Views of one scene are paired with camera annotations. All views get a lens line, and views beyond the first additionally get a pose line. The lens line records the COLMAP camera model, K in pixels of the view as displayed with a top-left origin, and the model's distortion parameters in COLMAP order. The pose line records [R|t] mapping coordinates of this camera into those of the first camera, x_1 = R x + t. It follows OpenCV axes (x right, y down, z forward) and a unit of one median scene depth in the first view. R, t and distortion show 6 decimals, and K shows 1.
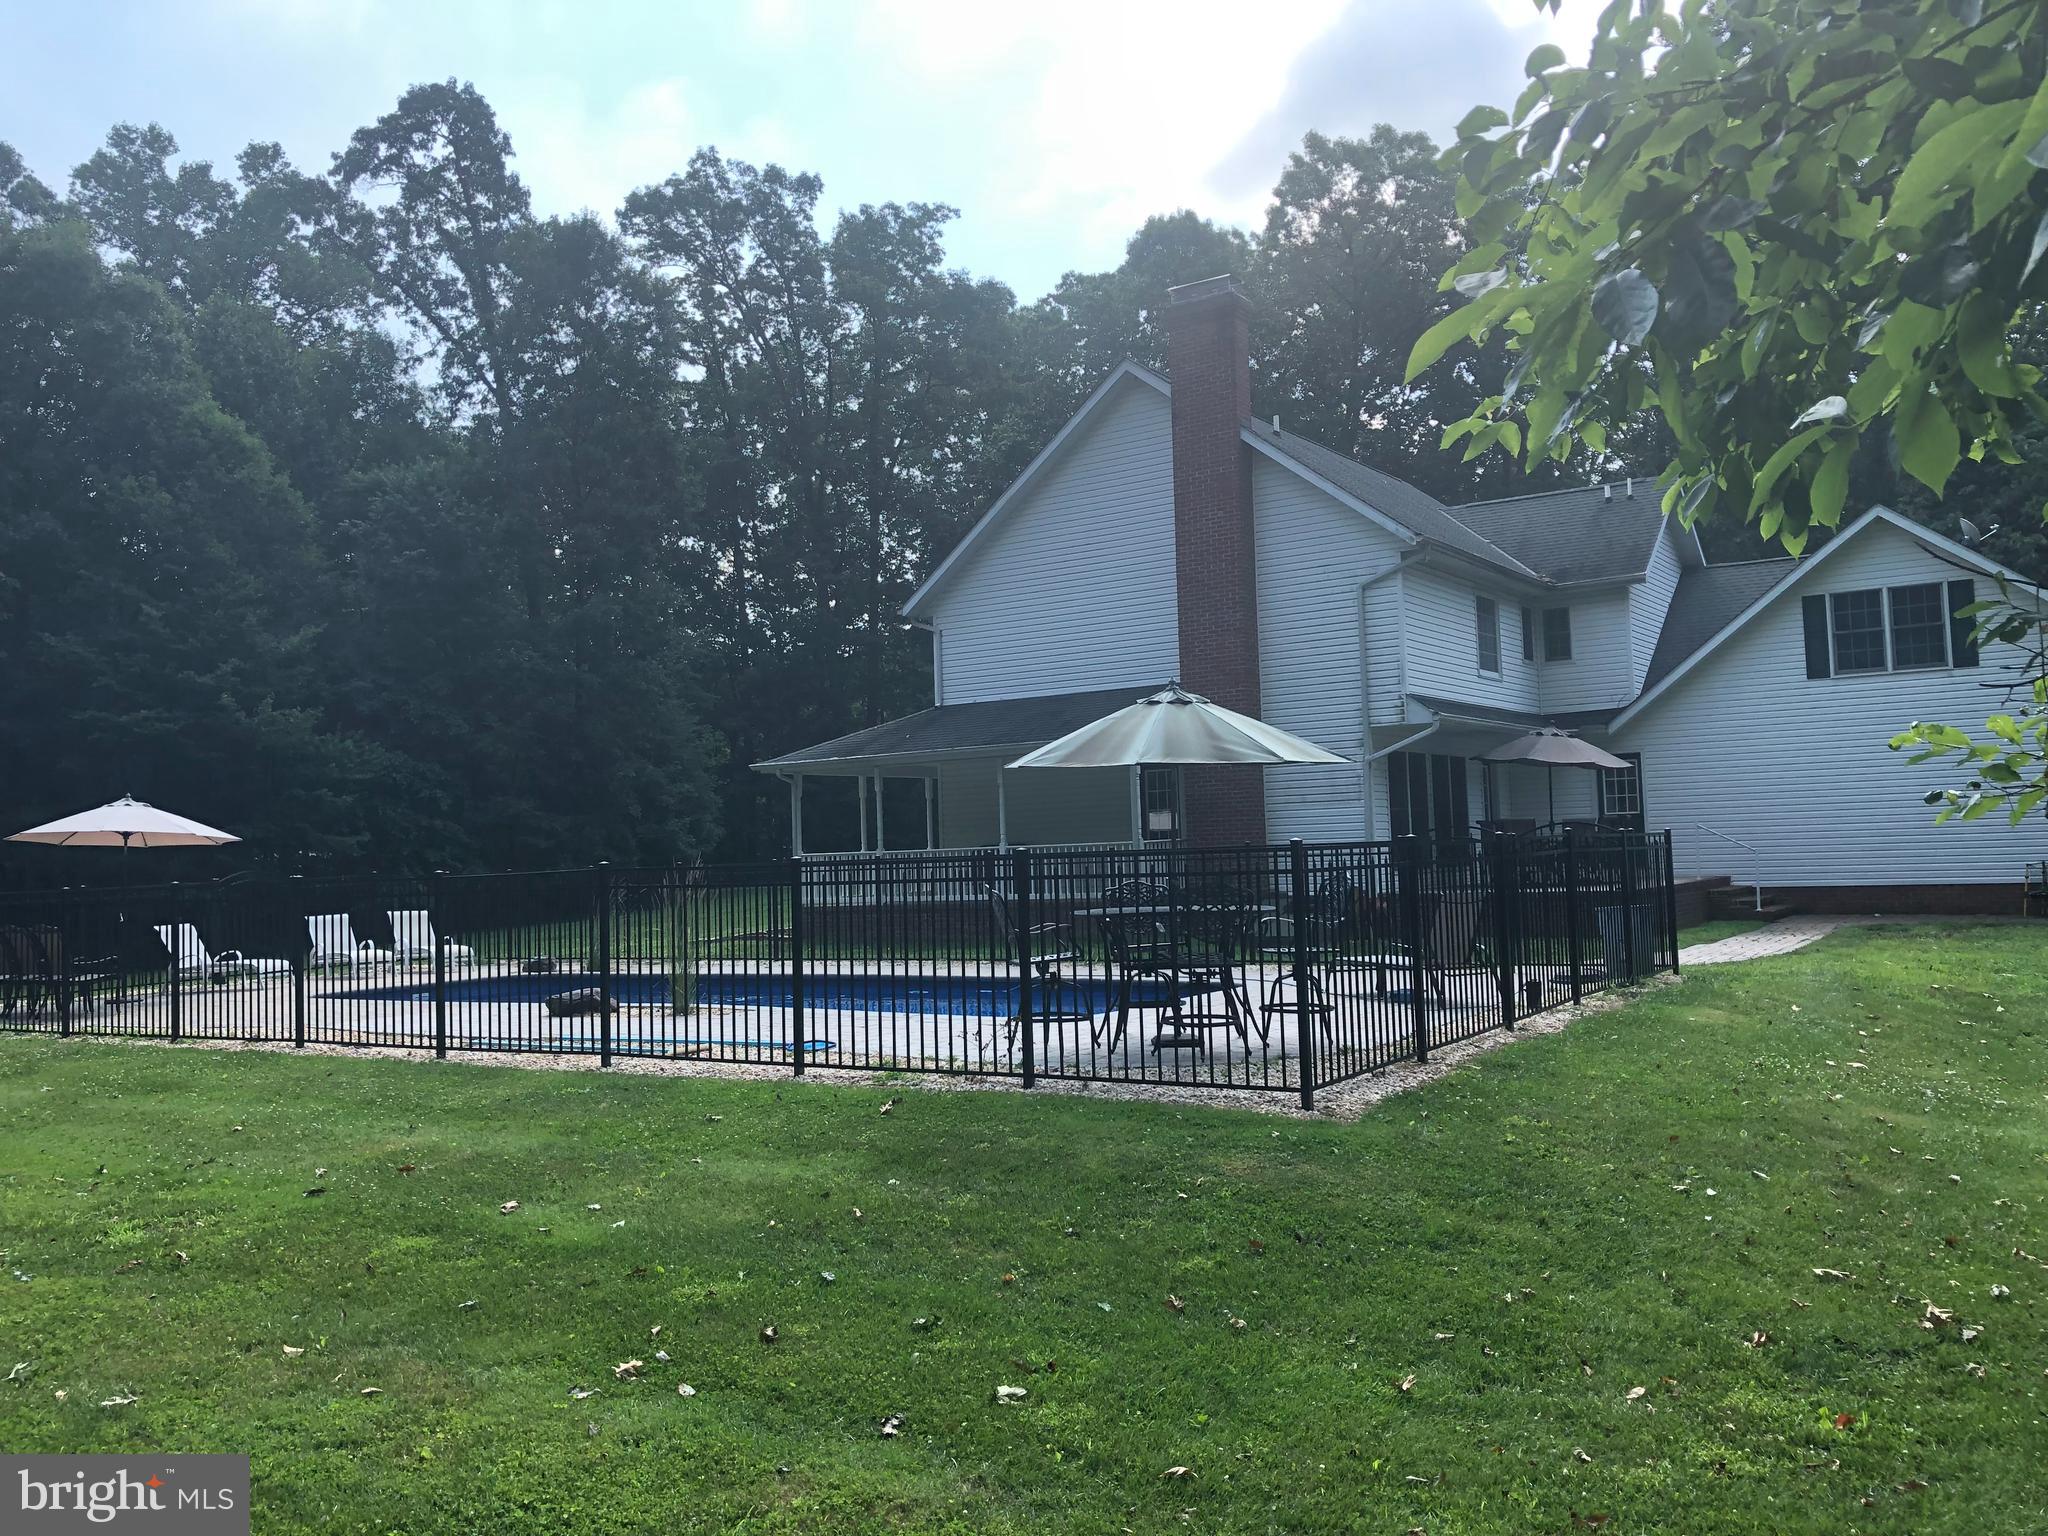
lens RADIAL K [[1700.2, 0, 1024.0], [0, 1700.2, 768.0], [0, 0, 1]] dist [0.112104, -0.241981]
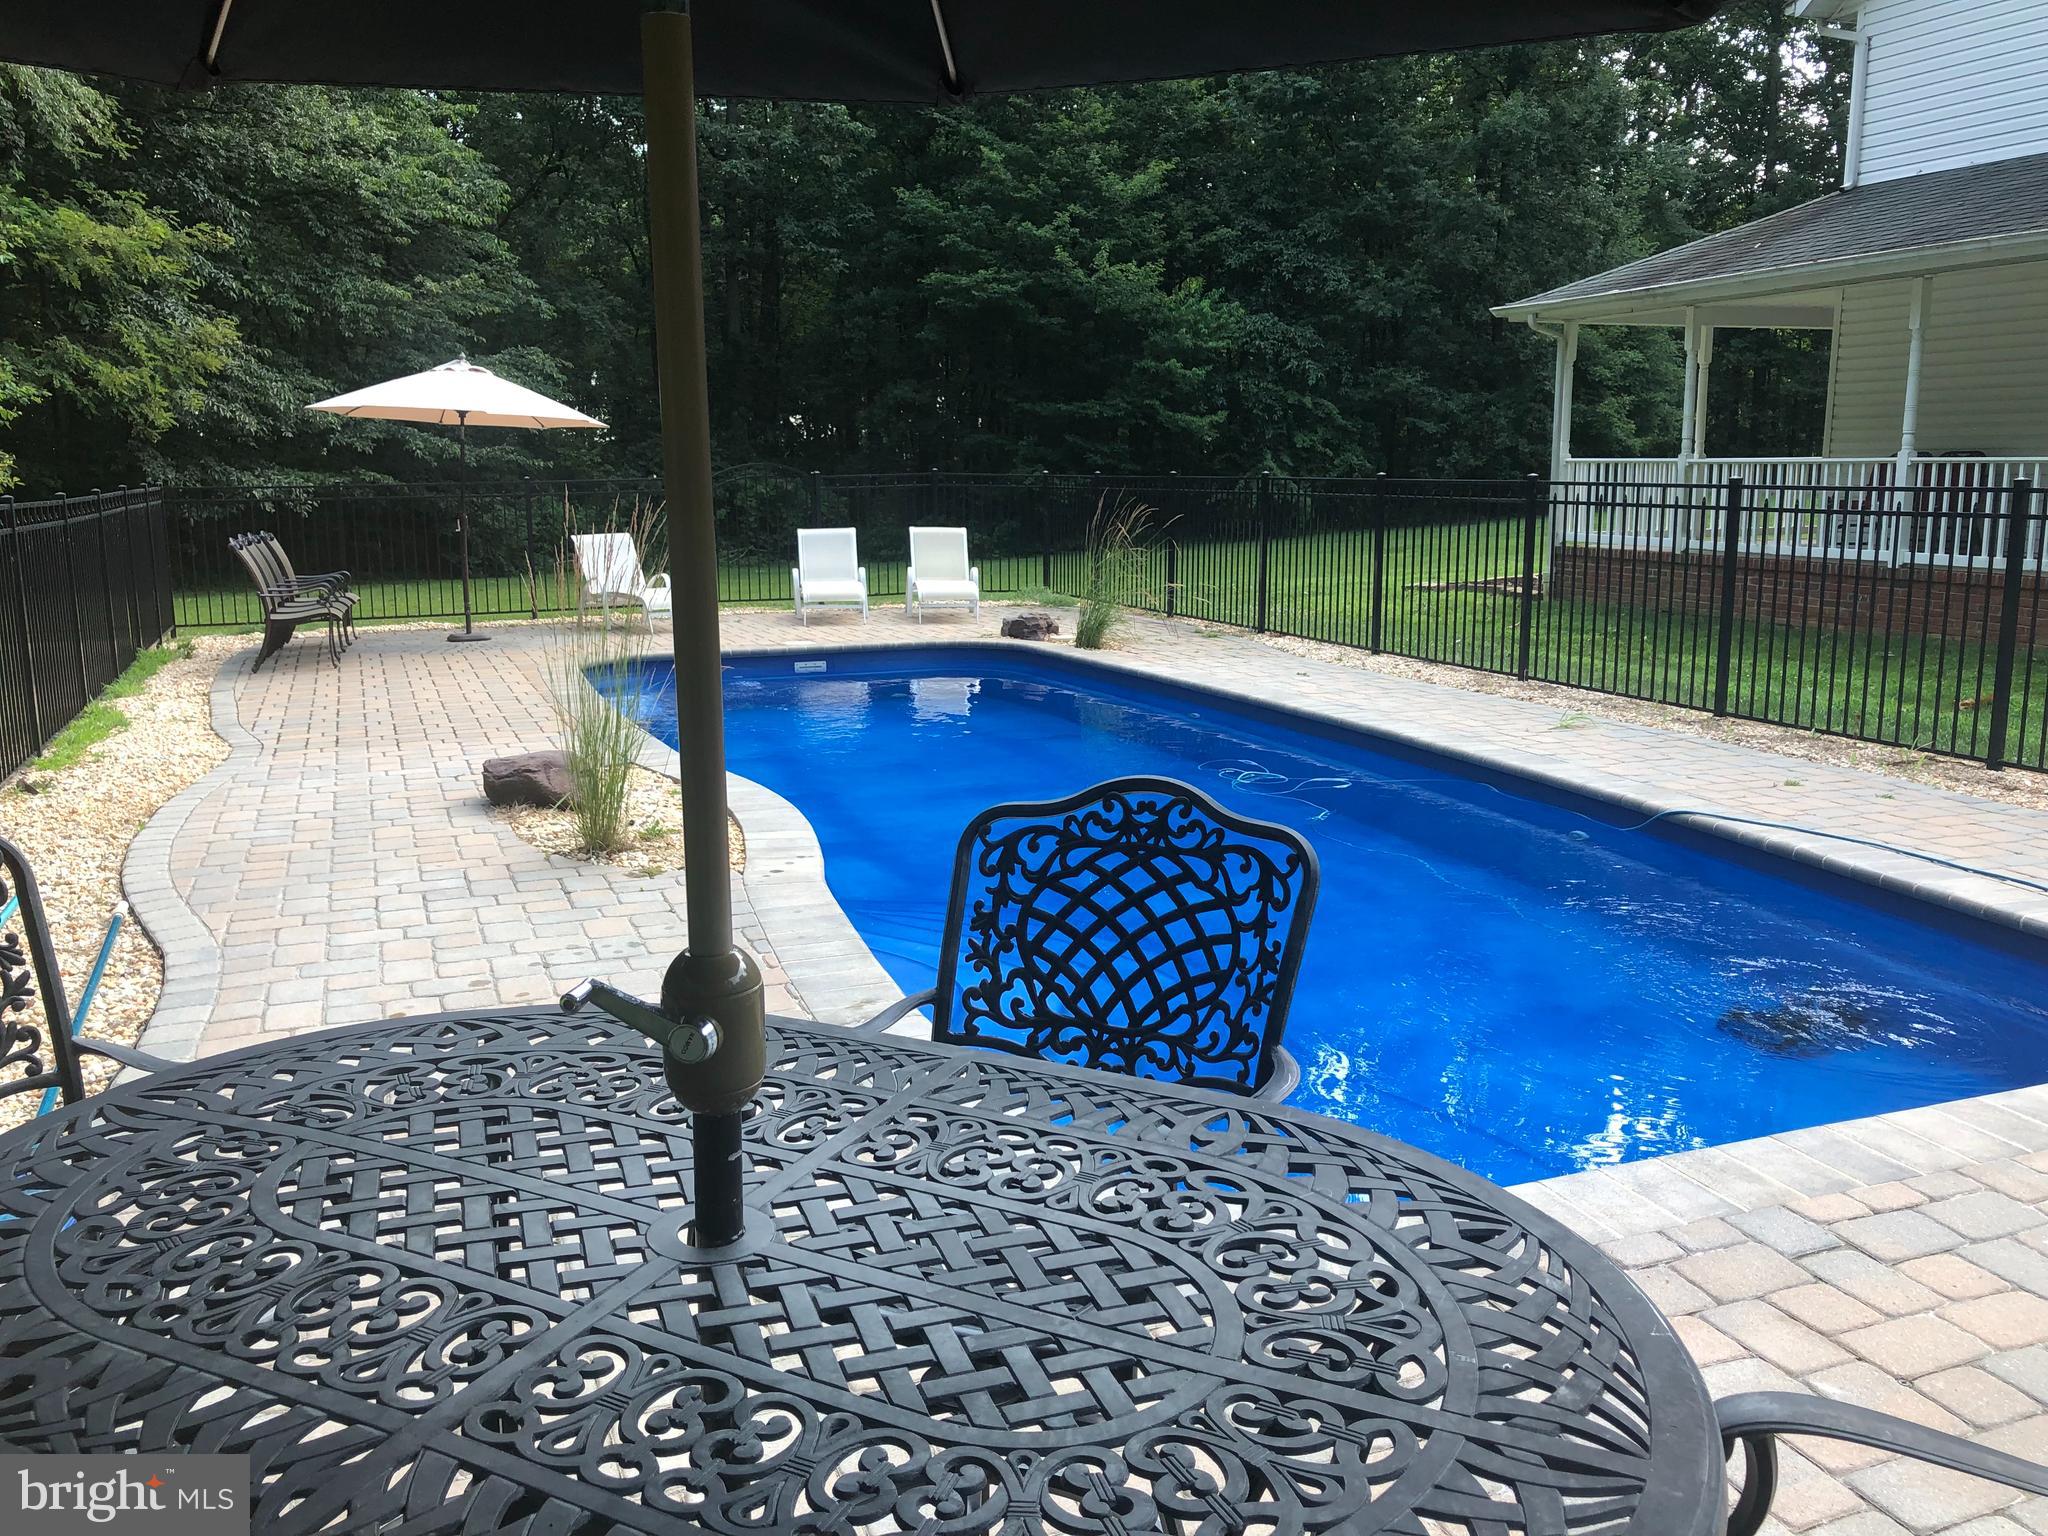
lens RADIAL K [[1690.8, 0, 1024.0], [0, 1690.8, 768.0], [0, 0, 1]] dist [-0.016272, -0.006331]
pose [[0.817826, 0.130115, -0.560564, 0.035981], [0.011050, 0.970373, 0.241359, 0.006177], [0.575360, -0.203584, 0.792158, 0.257223]]
